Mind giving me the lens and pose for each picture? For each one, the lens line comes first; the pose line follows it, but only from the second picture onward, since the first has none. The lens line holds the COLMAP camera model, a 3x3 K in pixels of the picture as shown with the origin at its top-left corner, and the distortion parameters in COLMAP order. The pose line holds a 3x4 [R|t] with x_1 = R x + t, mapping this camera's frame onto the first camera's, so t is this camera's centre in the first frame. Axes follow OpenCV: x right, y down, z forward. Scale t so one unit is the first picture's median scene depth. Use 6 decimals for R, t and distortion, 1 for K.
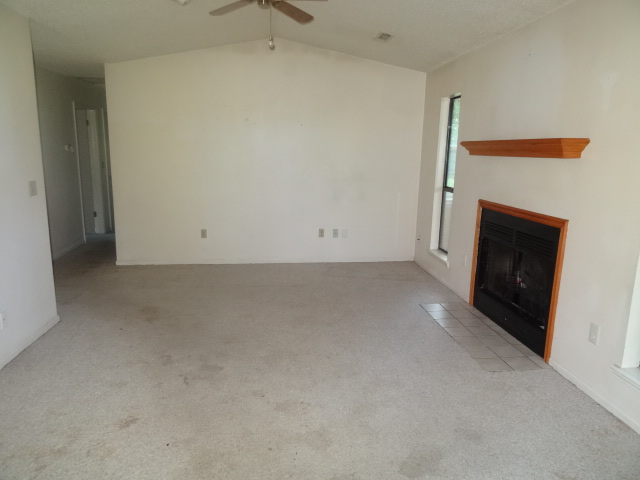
lens RADIAL K [[460.8, 0, 321.3], [0, 460.8, 239.3], [0, 0, 1]] dist [-0.000141, -0.001946]
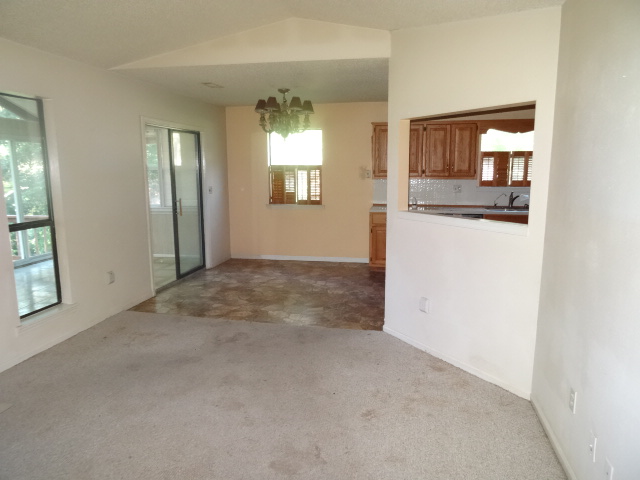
lens RADIAL K [[460.8, 0, 321.3], [0, 460.8, 239.3], [0, 0, 1]] dist [-0.000141, -0.001946]
pose [[-0.953828, -0.055245, 0.295228, -0.486823], [0.048484, 0.941727, 0.332866, -0.308370], [-0.296413, 0.331811, -0.895567, 1.501414]]
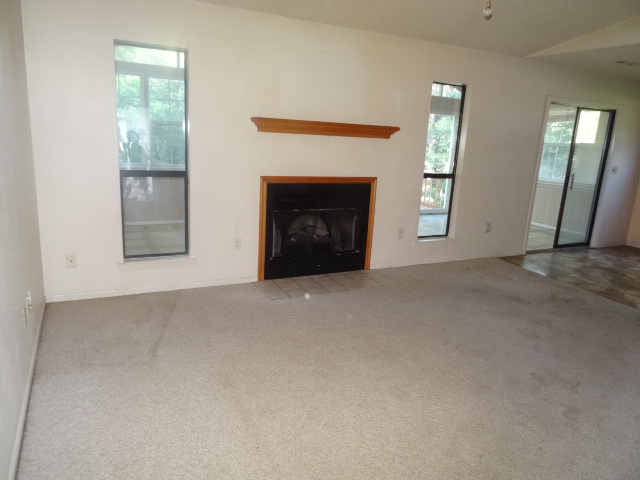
lens RADIAL K [[460.8, 0, 321.3], [0, 460.8, 239.3], [0, 0, 1]] dist [-0.000141, -0.001946]
pose [[-0.359146, -0.244878, 0.900582, -0.845450], [0.113437, 0.946355, 0.302562, -0.325805], [-0.926362, 0.210823, -0.312102, 1.625746]]
